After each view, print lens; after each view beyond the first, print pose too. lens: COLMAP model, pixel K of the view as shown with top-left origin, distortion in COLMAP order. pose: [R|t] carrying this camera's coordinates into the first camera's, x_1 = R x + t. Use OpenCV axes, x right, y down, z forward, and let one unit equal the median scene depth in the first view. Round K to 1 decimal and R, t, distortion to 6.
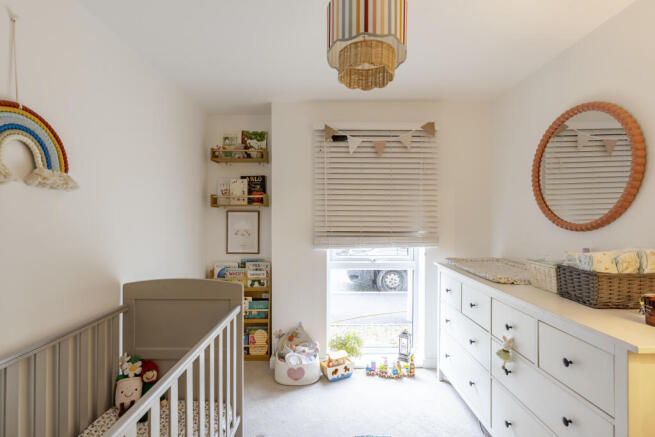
lens RADIAL K [[301.5, 0, 328.9], [0, 301.5, 217.7], [0, 0, 1]] dist [-0.001501, -0.001011]
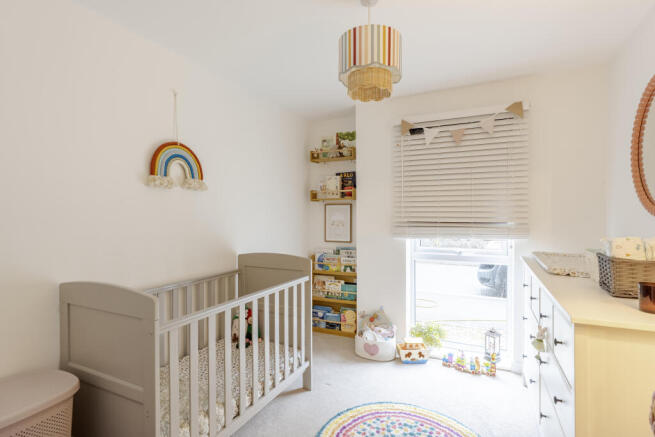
lens RADIAL K [[338.0, 0, 326.6], [0, 338.0, 218.1], [0, 0, 1]] dist [-0.009371, 0.004165]
pose [[0.893491, 0.000681, -0.449080, 0.280255], [0.003215, 0.999964, 0.007913, 0.022920], [0.449069, -0.008514, 0.893457, -0.167869]]
